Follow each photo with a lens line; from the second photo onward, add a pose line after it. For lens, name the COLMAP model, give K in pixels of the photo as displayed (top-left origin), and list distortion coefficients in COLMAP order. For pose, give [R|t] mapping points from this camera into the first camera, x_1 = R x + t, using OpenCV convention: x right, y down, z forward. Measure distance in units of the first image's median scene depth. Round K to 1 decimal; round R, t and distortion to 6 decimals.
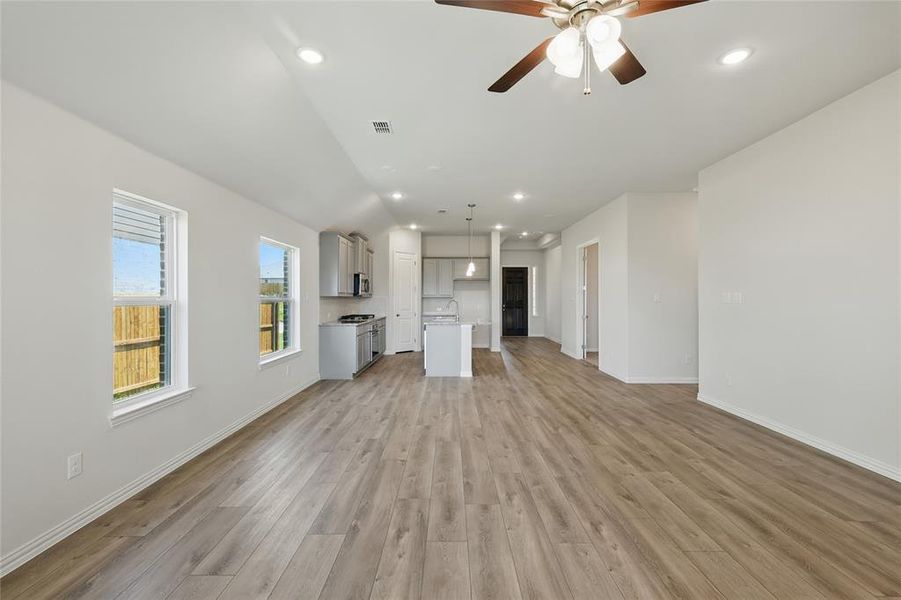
lens RADIAL K [[395.4, 0, 448.5], [0, 395.4, 302.8], [0, 0, 1]] dist [0.003596, 0.001131]
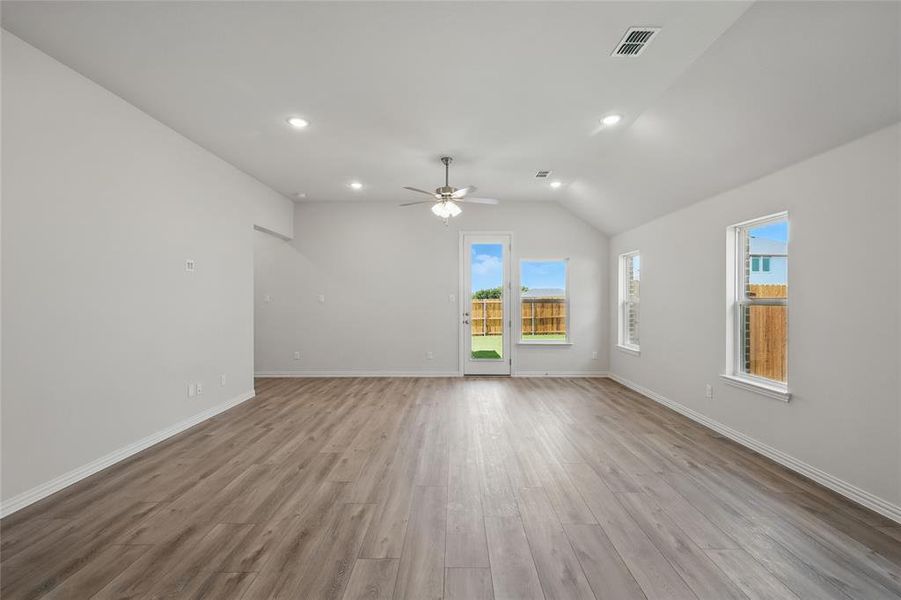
lens RADIAL K [[395.4, 0, 453.2], [0, 395.4, 299.1], [0, 0, 1]] dist [0.003596, 0.001131]
pose [[-1.000000, 0.000515, -0.000514, 0.135531], [0.000509, 0.999929, 0.011932, -0.019852], [0.000520, 0.011932, -0.999929, 1.663337]]
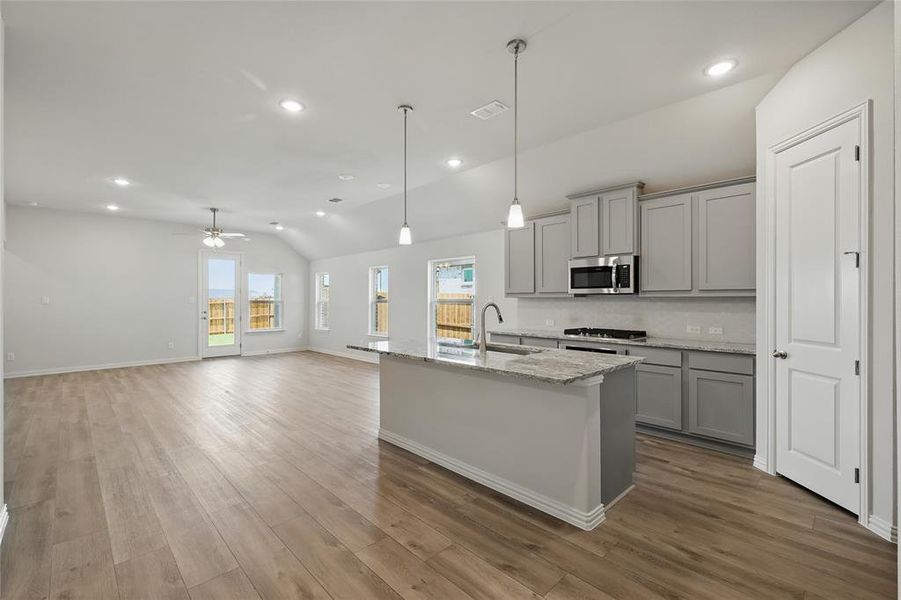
lens RADIAL K [[395.4, 0, 452.0], [0, 395.4, 295.9], [0, 0, 1]] dist [0.003596, 0.001131]
pose [[-0.714611, -0.006867, -0.699488, 0.662519], [-0.007229, 0.999971, -0.002431, -0.029494], [0.699484, 0.003319, -0.714640, 2.576809]]
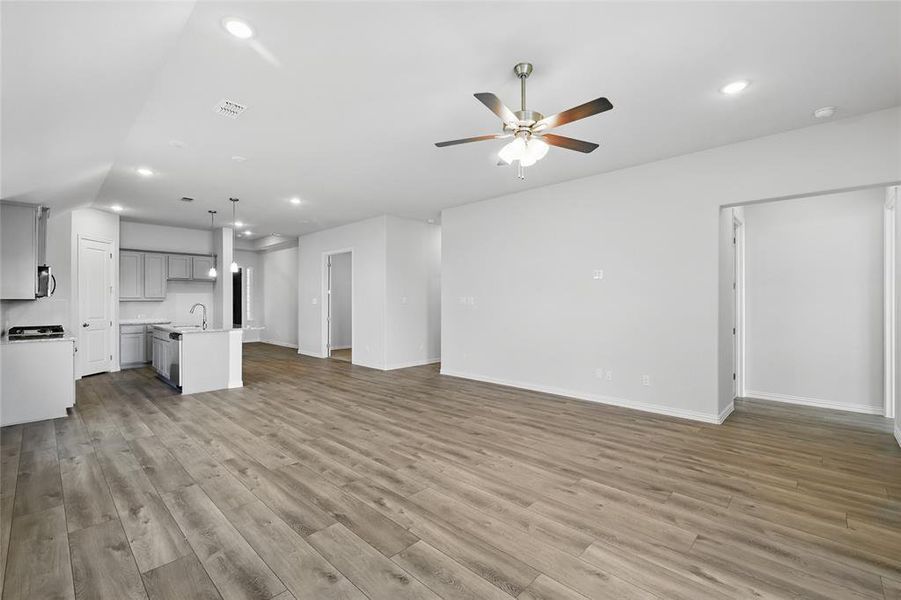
lens RADIAL K [[395.4, 0, 446.8], [0, 395.4, 303.0], [0, 0, 1]] dist [0.003596, 0.001131]
pose [[0.693055, -0.005052, 0.720867, -0.473189], [0.011226, 0.999930, -0.003785, 0.002329], [-0.720797, 0.010716, 0.693063, 0.027965]]
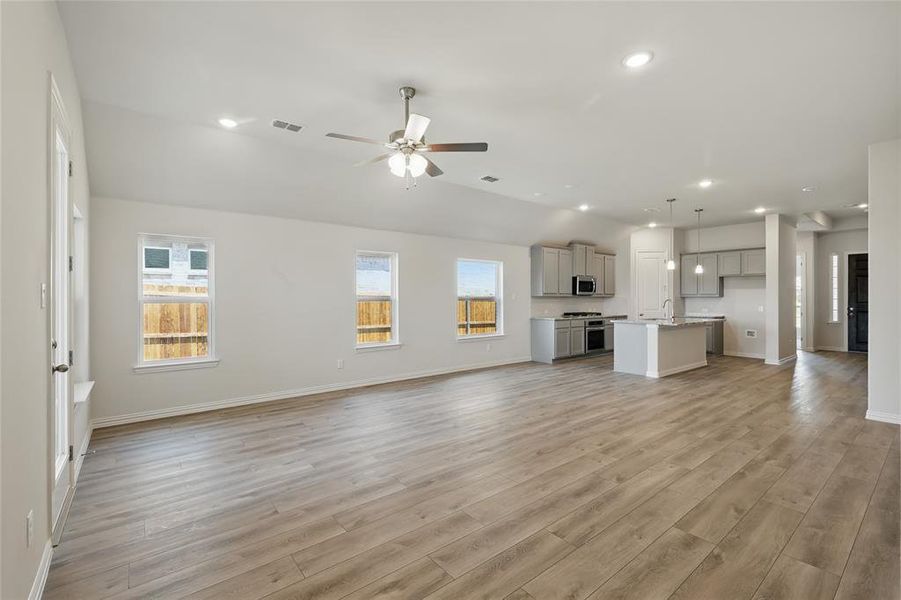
lens RADIAL K [[395.4, 0, 452.2], [0, 395.4, 298.5], [0, 0, 1]] dist [0.003596, 0.001131]
pose [[0.628892, 0.000853, -0.777493, 0.860115], [-0.009710, 0.999930, -0.006757, 0.005283], [0.777432, 0.011799, 0.628856, -0.016106]]
